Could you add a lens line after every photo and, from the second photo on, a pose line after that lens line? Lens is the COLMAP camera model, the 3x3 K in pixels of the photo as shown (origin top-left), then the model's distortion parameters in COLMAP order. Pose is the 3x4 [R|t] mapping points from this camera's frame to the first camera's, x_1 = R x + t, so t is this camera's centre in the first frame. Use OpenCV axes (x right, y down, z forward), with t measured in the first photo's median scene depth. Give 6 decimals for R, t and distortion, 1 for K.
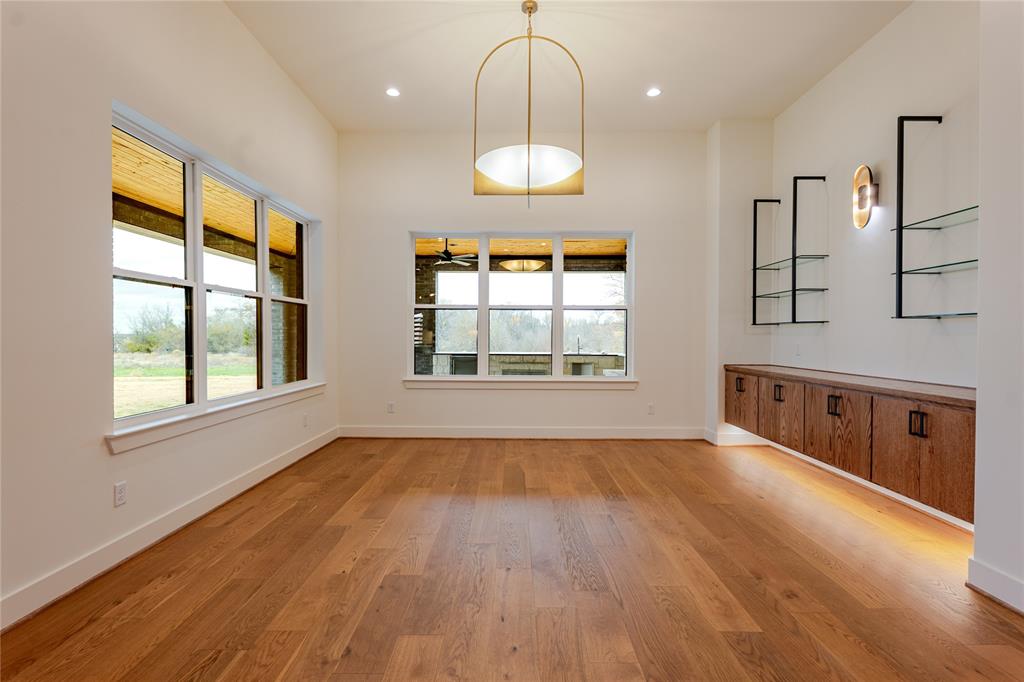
lens RADIAL K [[480.0, 0, 509.1], [0, 480.0, 342.4], [0, 0, 1]] dist [0.004327, -0.002831]
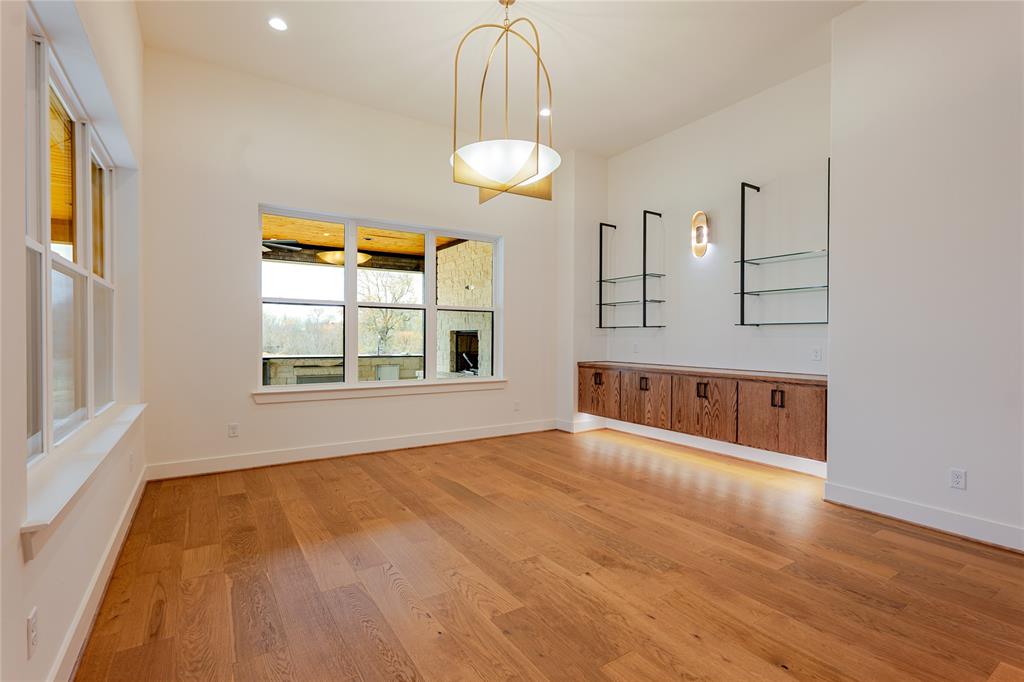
lens RADIAL K [[480.0, 0, 519.5], [0, 480.0, 342.6], [0, 0, 1]] dist [0.004327, -0.002831]
pose [[0.829061, -0.004990, 0.559136, -0.433168], [0.005158, 0.999986, 0.001277, -0.003944], [-0.559134, 0.001825, 0.829075, 0.166770]]
